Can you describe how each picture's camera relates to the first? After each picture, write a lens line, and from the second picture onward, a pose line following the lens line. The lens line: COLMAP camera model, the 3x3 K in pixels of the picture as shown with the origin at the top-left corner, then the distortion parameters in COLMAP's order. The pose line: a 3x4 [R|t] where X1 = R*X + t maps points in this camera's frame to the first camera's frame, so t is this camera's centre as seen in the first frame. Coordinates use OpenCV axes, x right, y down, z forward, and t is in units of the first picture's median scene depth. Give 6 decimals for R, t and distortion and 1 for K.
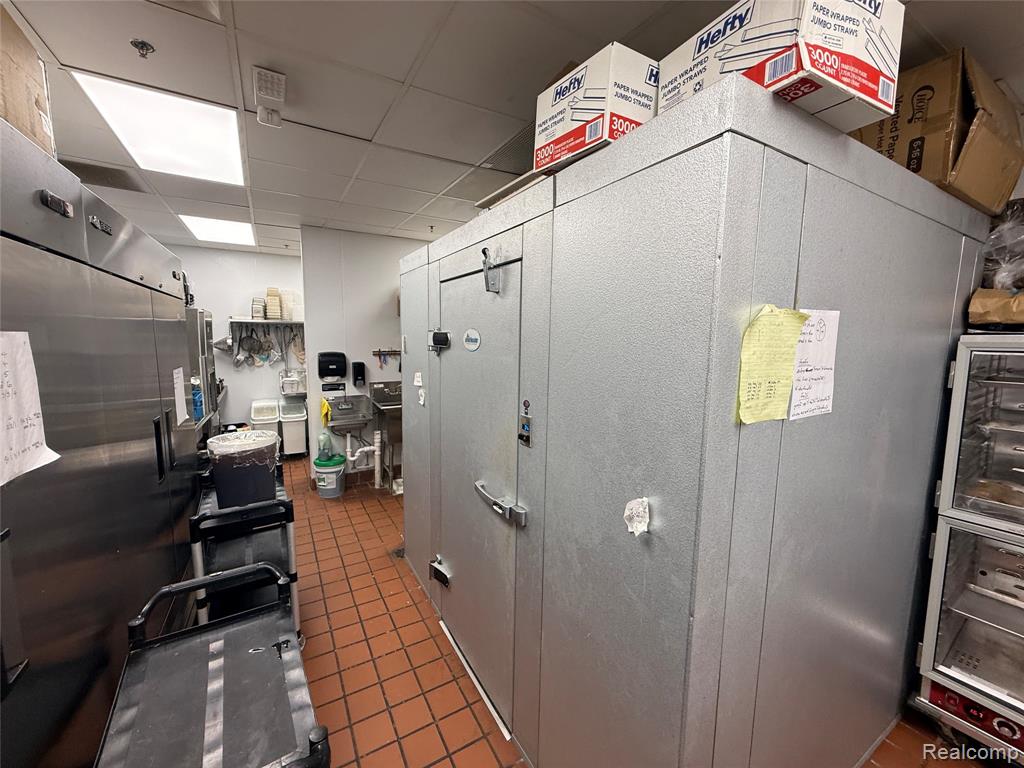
lens RADIAL K [[408.8, 0, 508.8], [0, 408.8, 384.7], [0, 0, 1]] dist [0.000704, 0.000016]
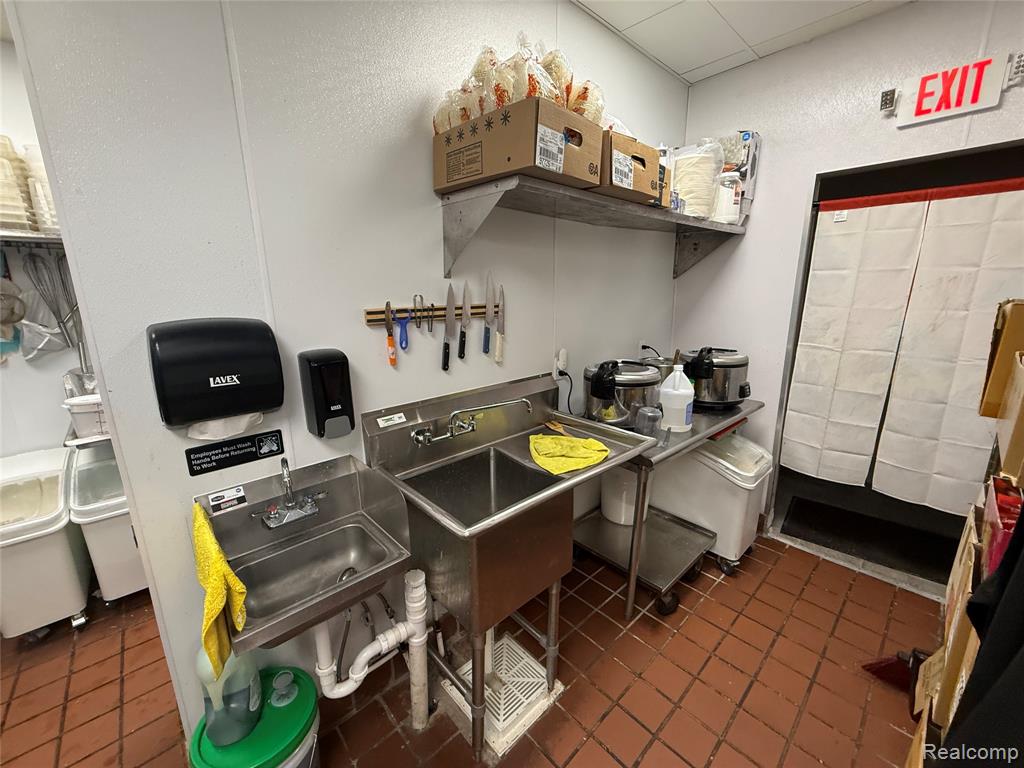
lens RADIAL K [[408.8, 0, 512.7], [0, 408.8, 383.1], [0, 0, 1]] dist [0.000704, 0.000016]
pose [[0.975178, -0.074375, 0.208556, -0.304957], [0.052927, 0.992892, 0.106604, -0.057946], [-0.215002, -0.092920, 0.972183, 0.705134]]
